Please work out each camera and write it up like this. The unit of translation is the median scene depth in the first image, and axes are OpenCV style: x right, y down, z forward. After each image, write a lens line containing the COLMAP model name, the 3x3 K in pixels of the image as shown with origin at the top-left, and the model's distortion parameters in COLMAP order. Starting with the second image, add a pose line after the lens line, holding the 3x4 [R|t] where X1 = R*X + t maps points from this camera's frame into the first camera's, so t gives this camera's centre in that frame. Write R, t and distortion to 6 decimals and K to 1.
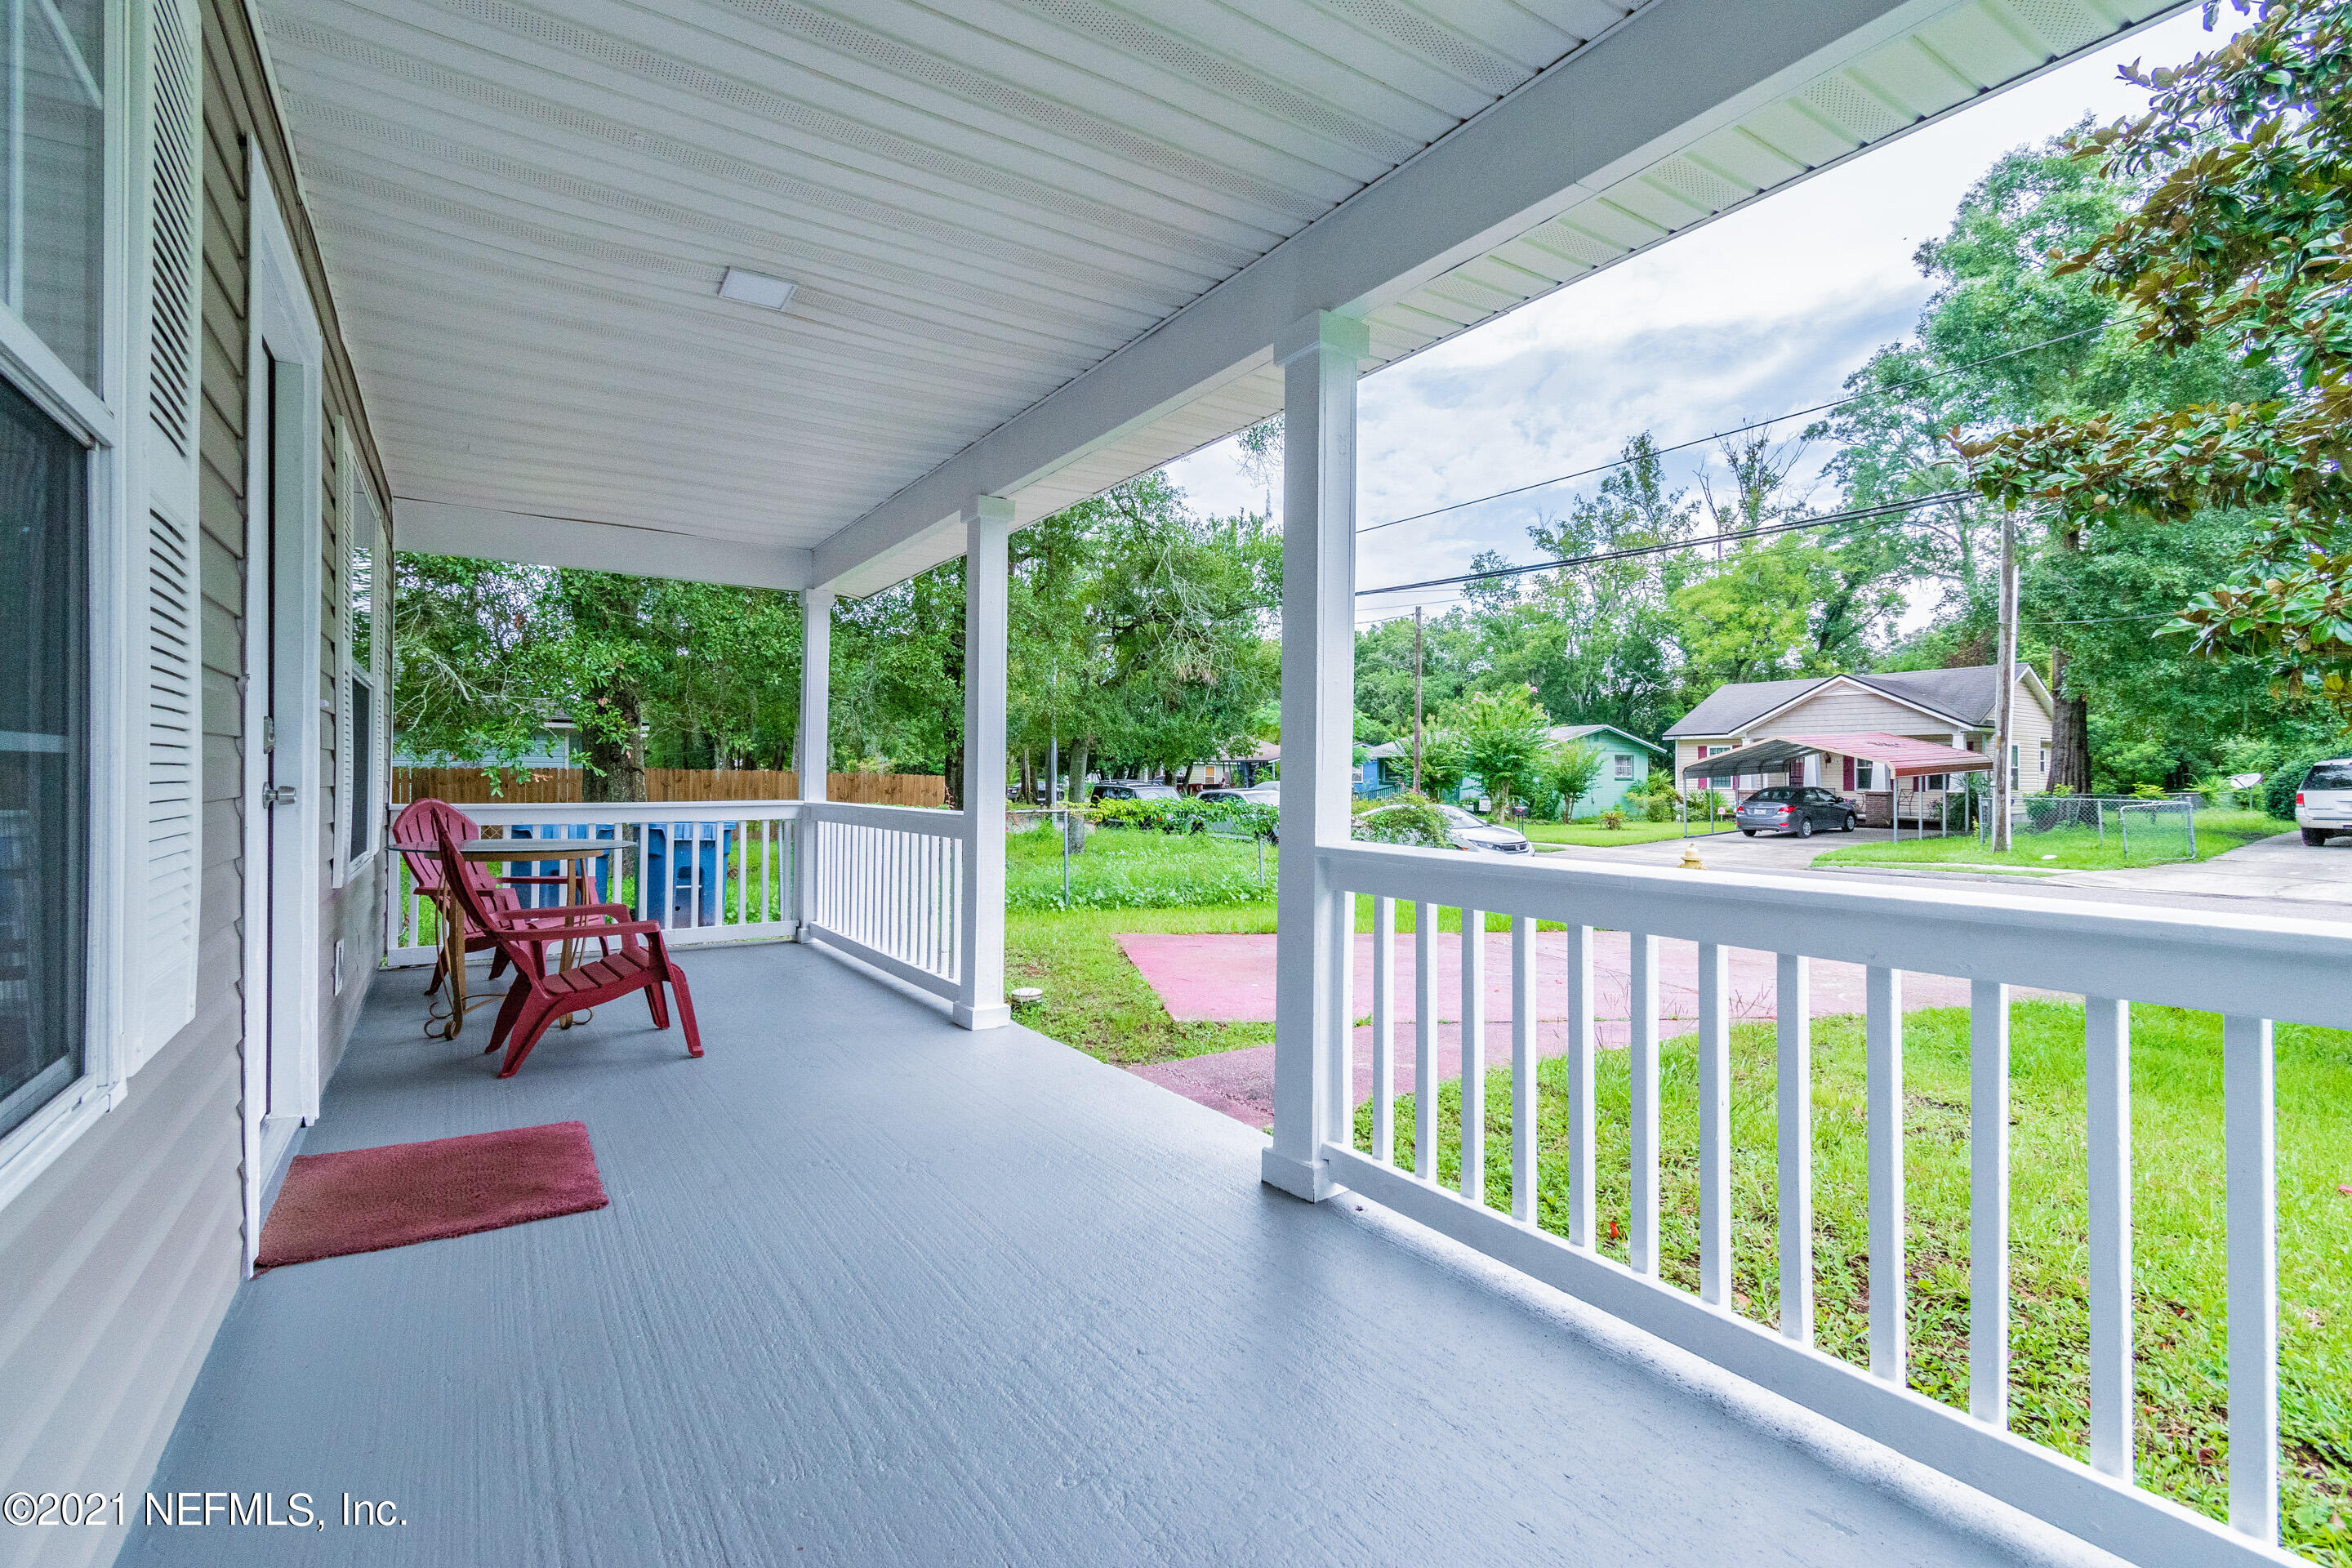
lens RADIAL K [[1086.7, 0, 1186.8], [0, 1086.7, 778.2], [0, 0, 1]] dist [0.004379, -0.002287]
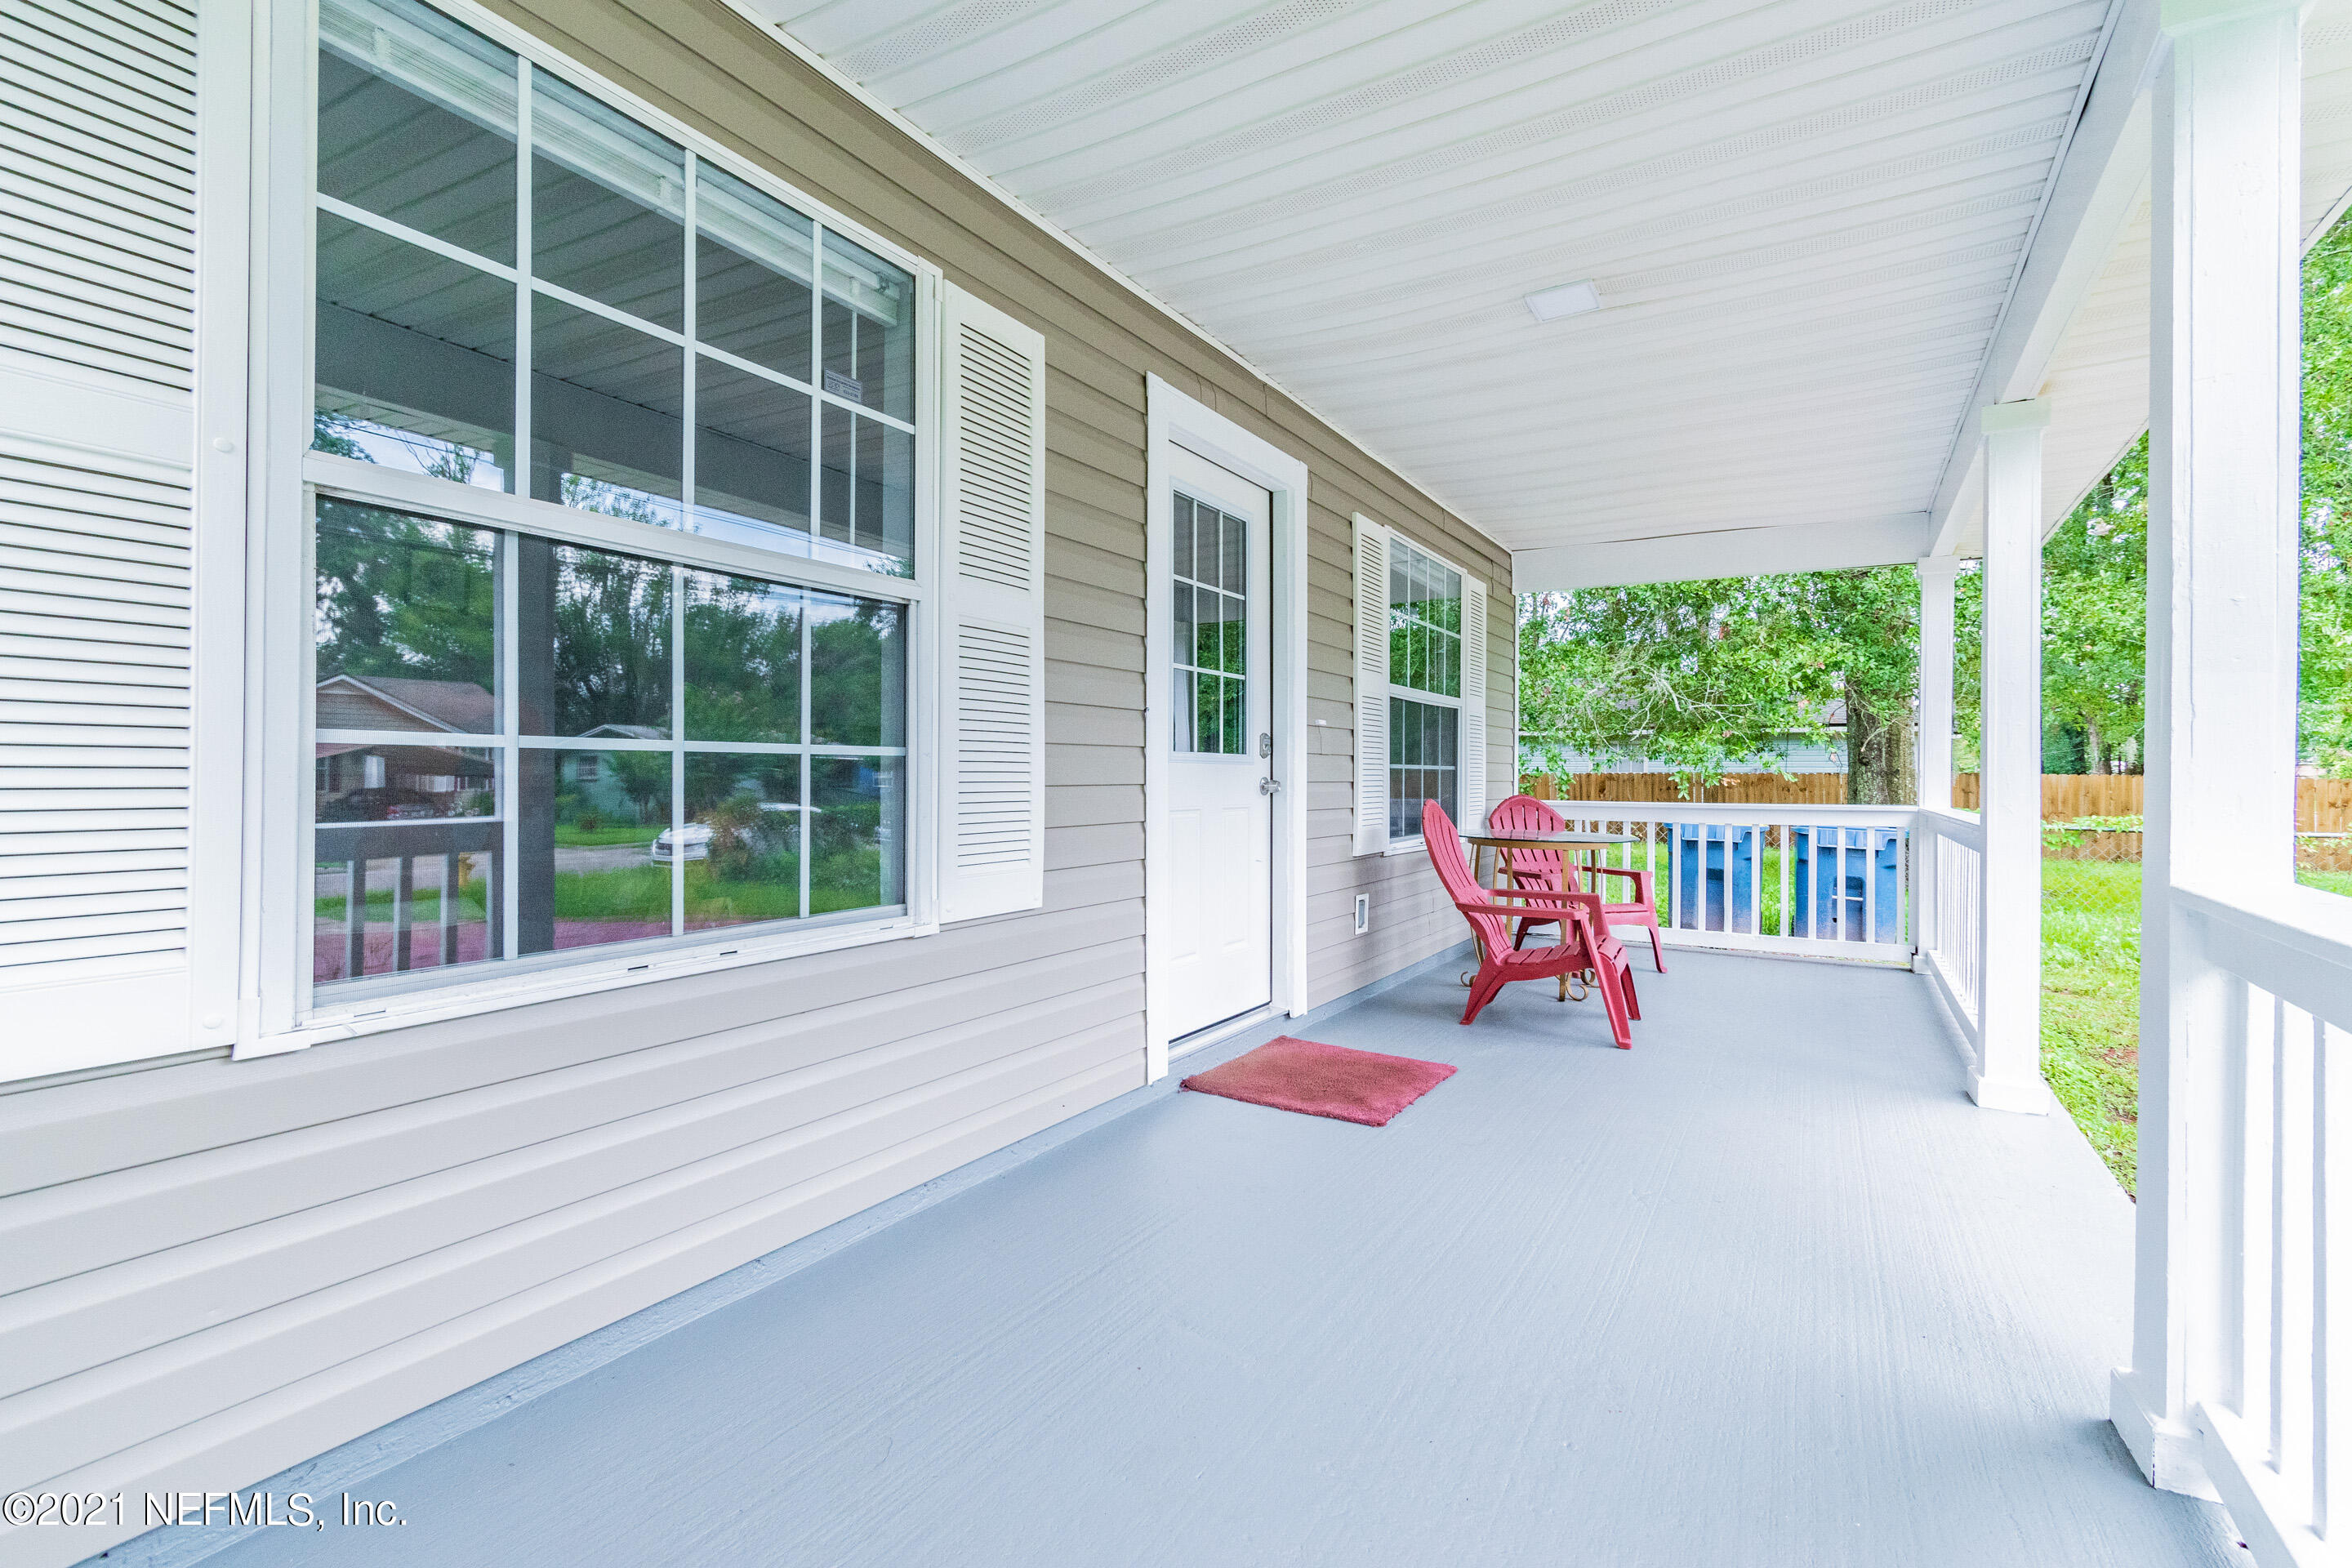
lens RADIAL K [[1086.7, 0, 1177.3], [0, 1086.7, 776.5], [0, 0, 1]] dist [0.004379, -0.002287]
pose [[0.413874, -0.000815, -0.910334, 0.388528], [-0.005699, 0.999978, -0.003486, 0.007287], [0.910316, 0.006631, 0.413860, 0.238847]]
